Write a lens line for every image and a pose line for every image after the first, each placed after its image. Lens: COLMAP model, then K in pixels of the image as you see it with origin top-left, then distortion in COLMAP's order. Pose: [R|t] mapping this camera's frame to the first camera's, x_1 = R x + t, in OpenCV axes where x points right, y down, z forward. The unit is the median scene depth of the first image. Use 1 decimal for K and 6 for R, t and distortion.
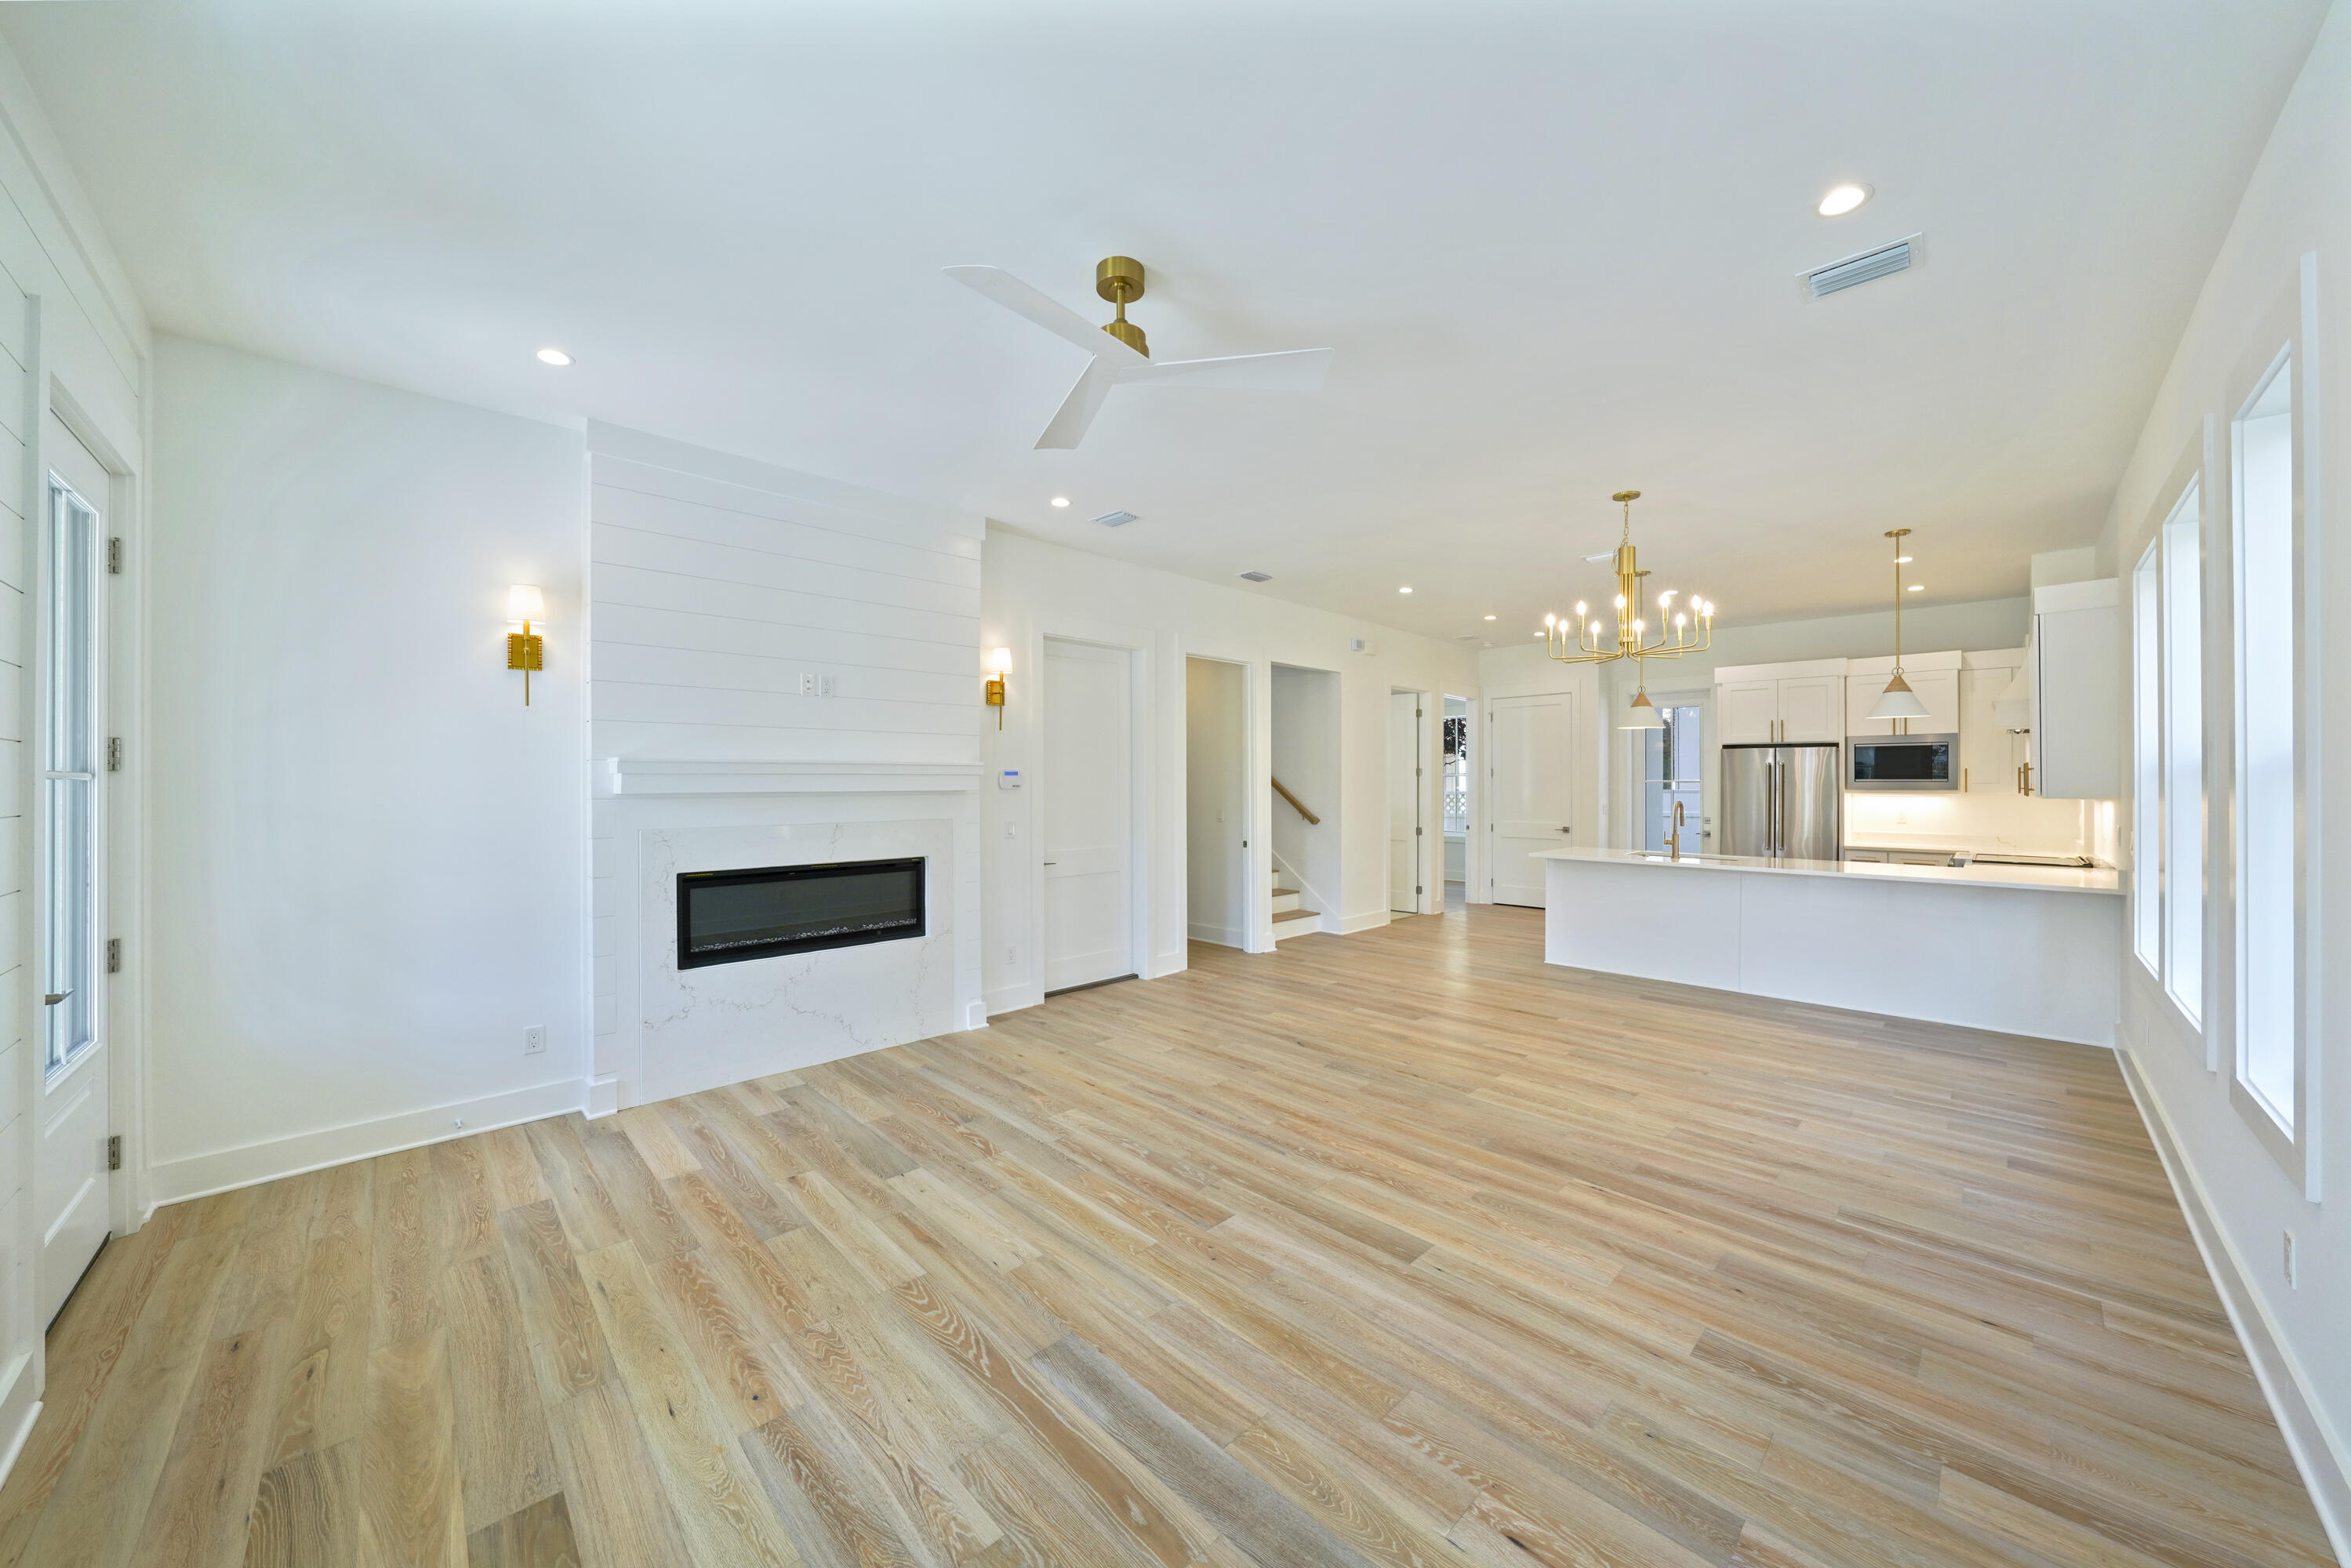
lens RADIAL K [[815.8, 0, 1187.9], [0, 815.8, 787.8], [0, 0, 1]] dist [-0.017502, 0.002236]
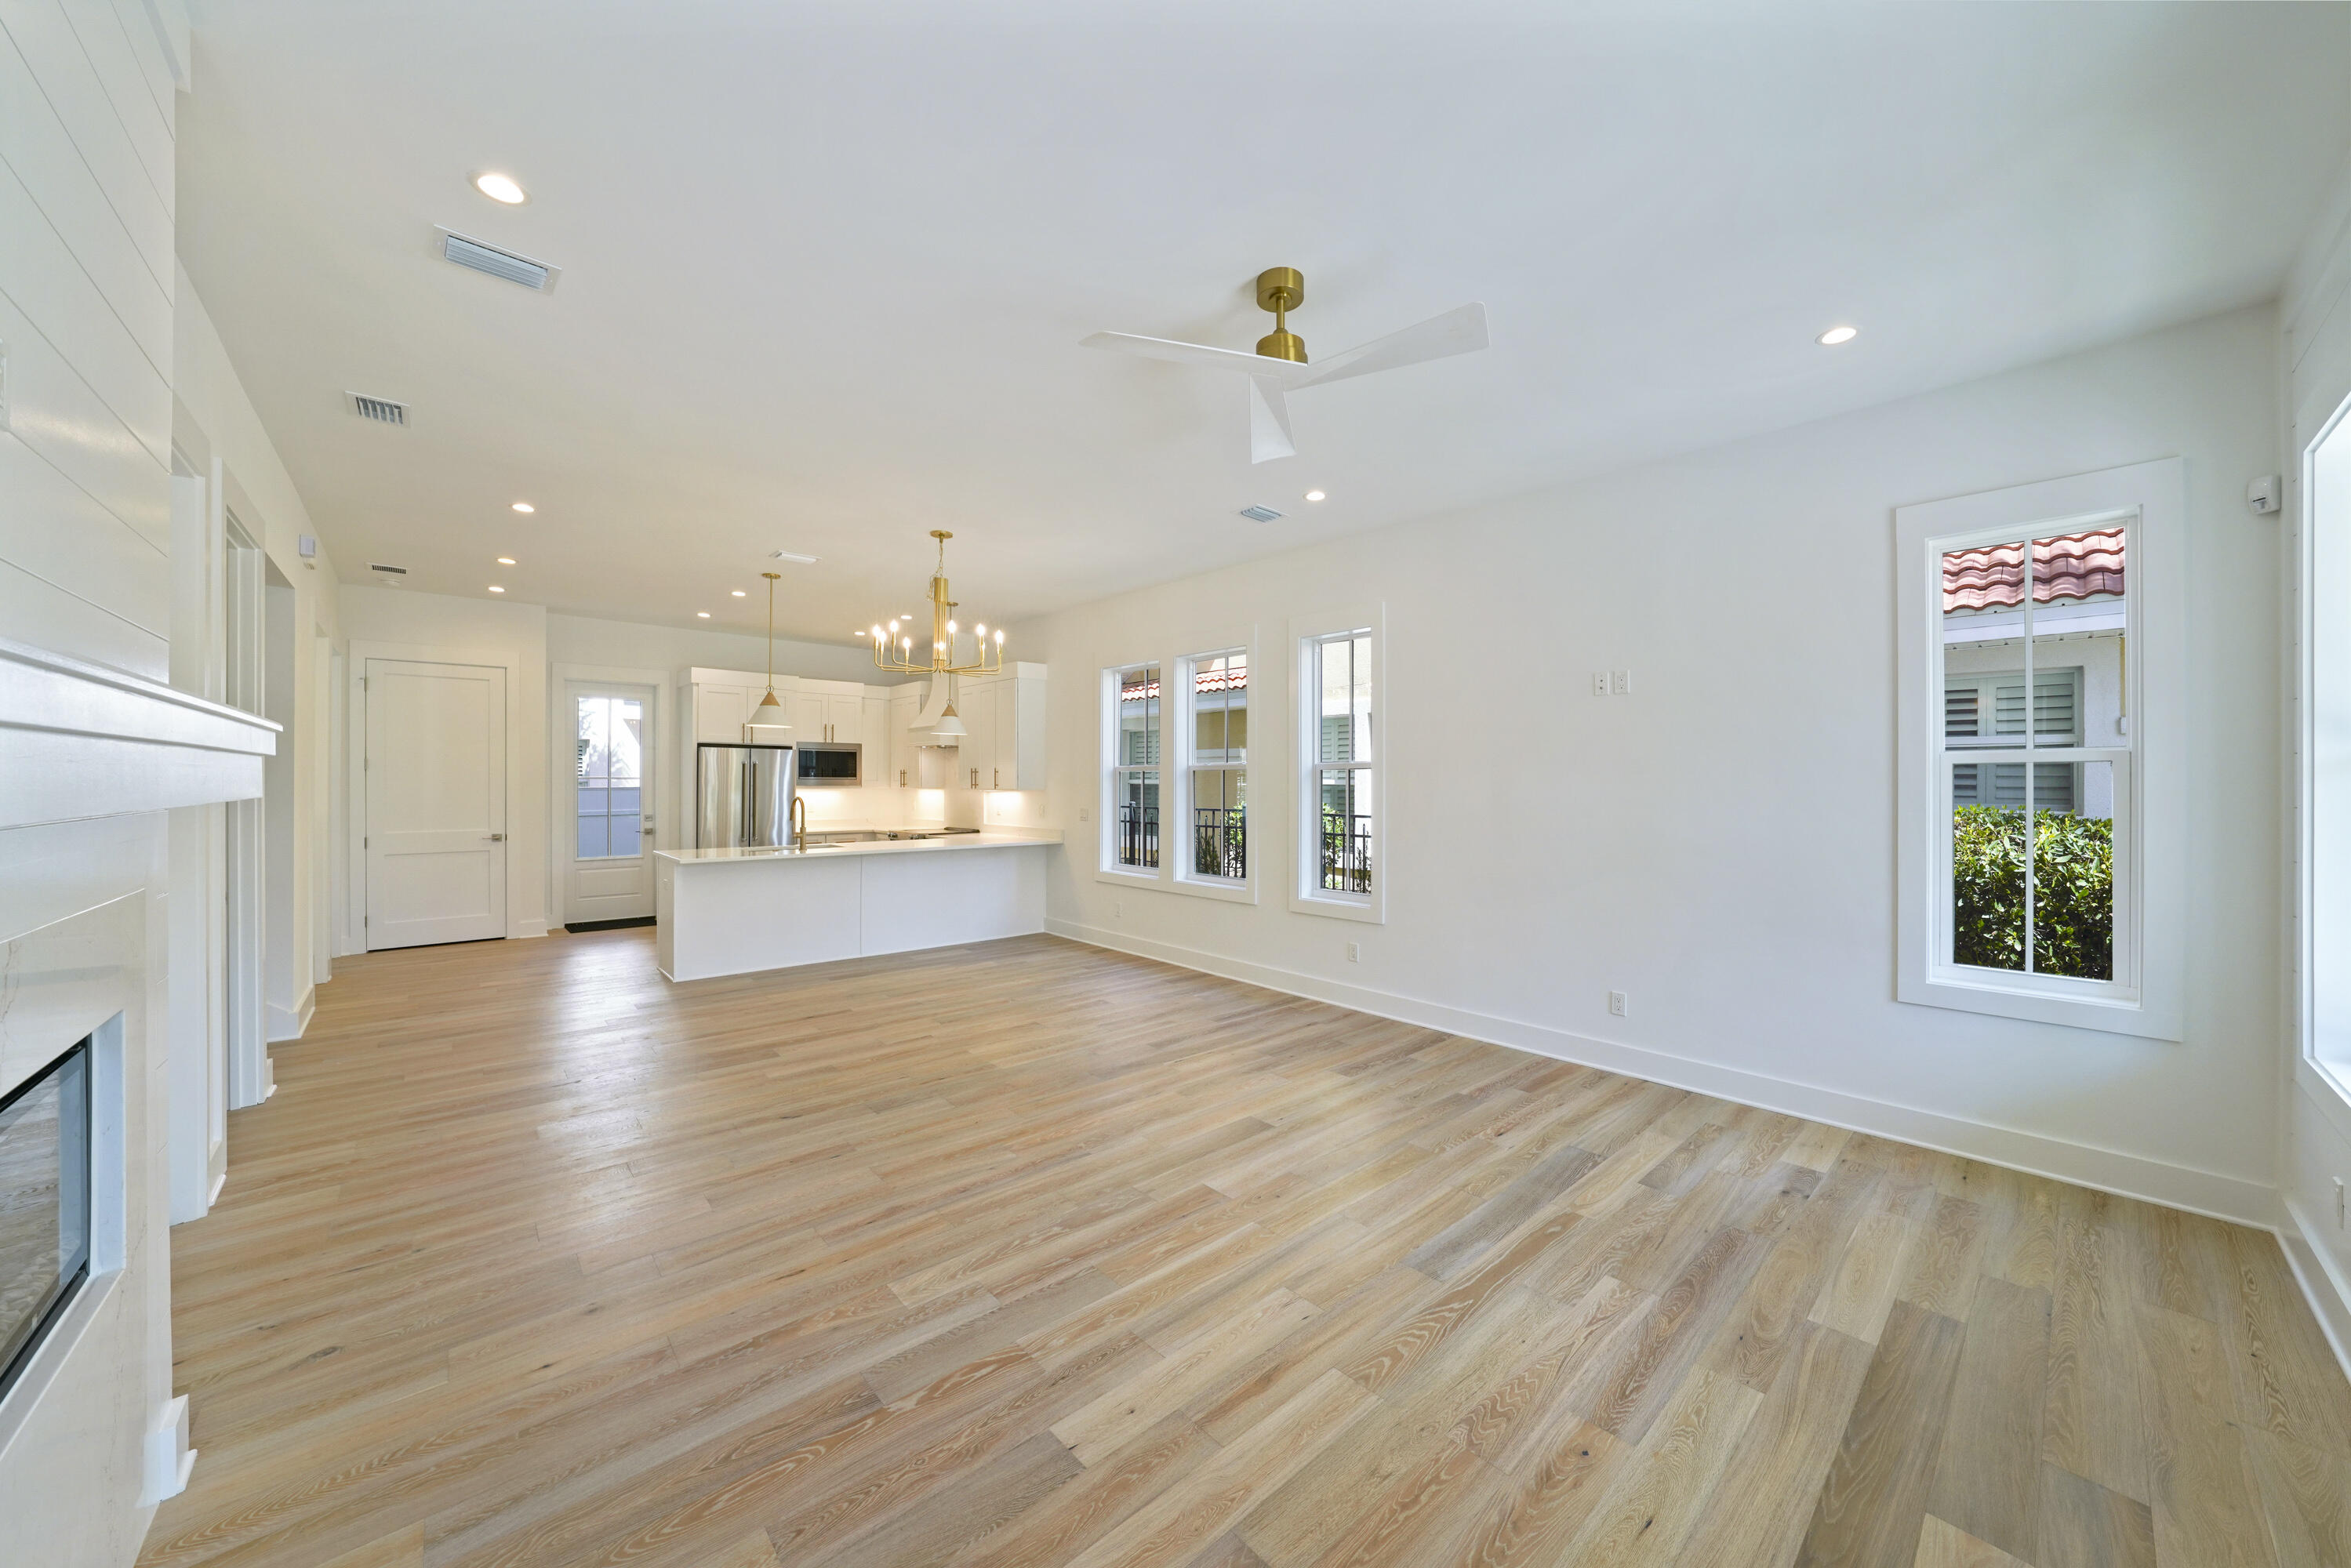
lens RADIAL K [[842.2, 0, 1169.1], [0, 842.2, 772.9], [0, 0, 1]] dist [-0.019622, 0.003015]
pose [[0.048969, 0.011234, 0.998737, -0.743123], [0.003421, 0.999929, -0.011416, -0.000851], [-0.998794, 0.003975, 0.048927, 0.701494]]
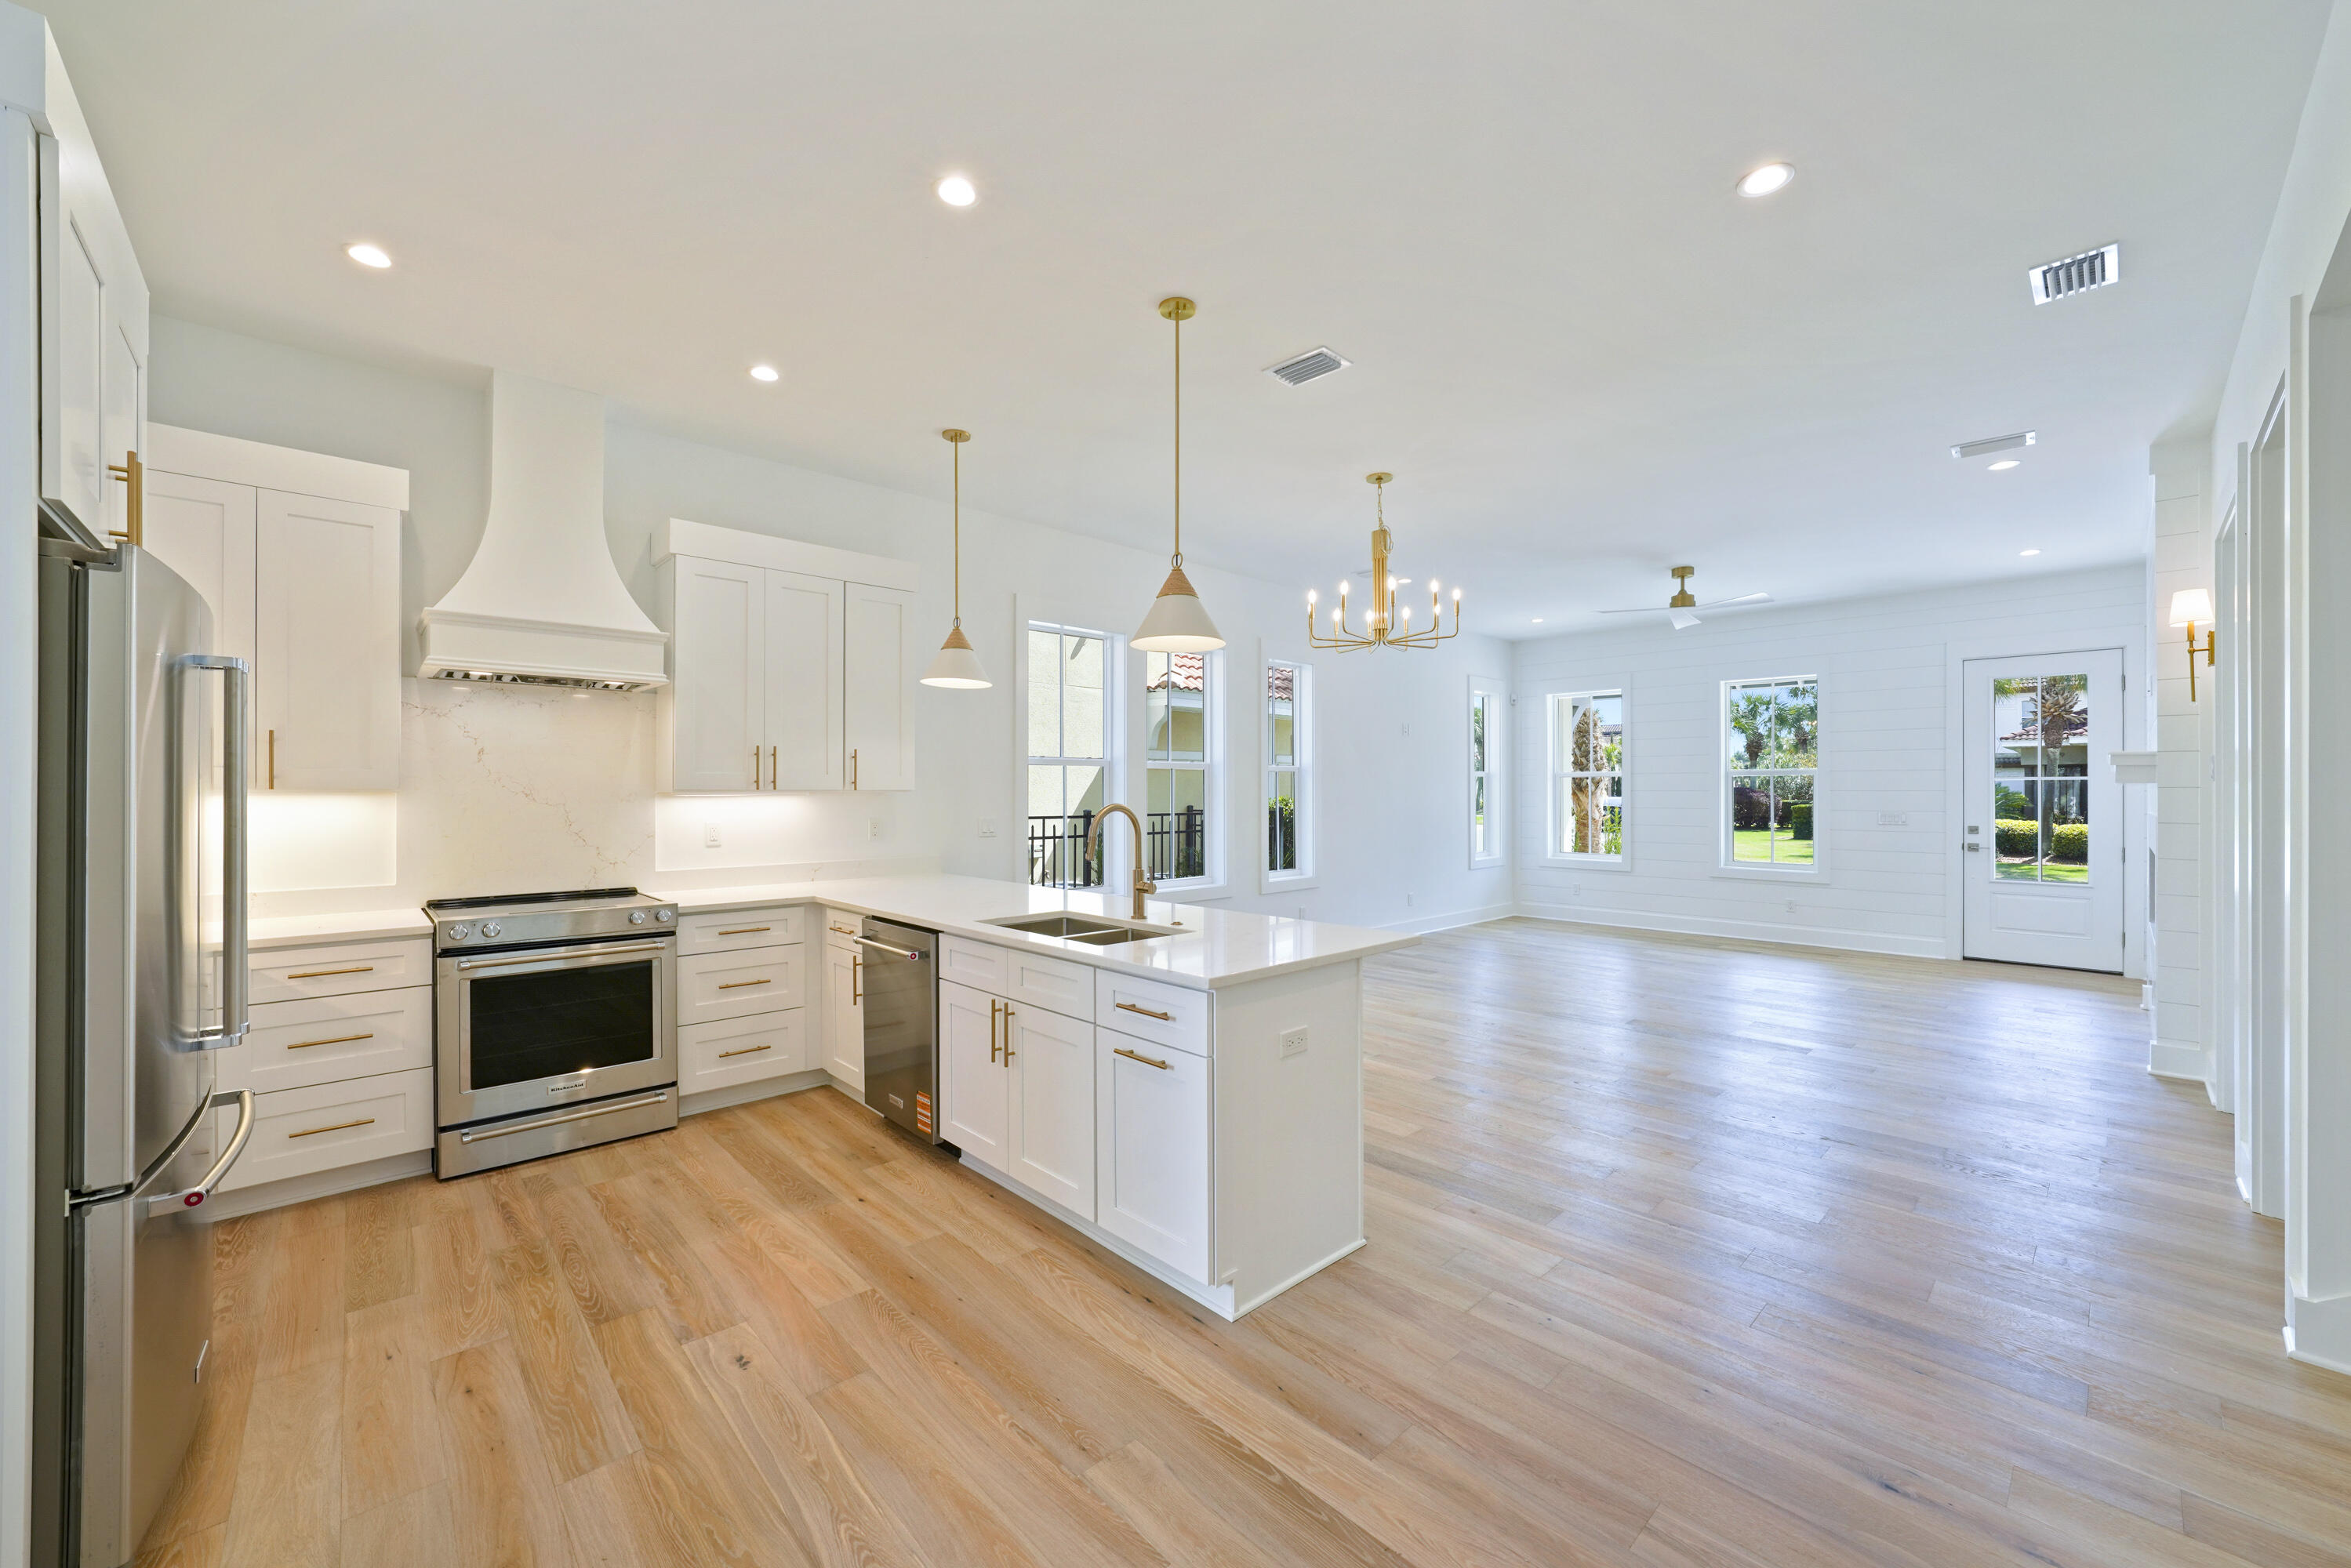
lens RADIAL K [[887.5, 0, 1186.3], [0, 887.5, 792.8], [0, 0, 1]] dist [-0.014701, 0.002458]
pose [[-0.999903, -0.000239, 0.013909, 0.881167], [-0.000175, 0.999989, 0.004607, 0.012399], [-0.013910, 0.004604, -0.999893, 2.371379]]
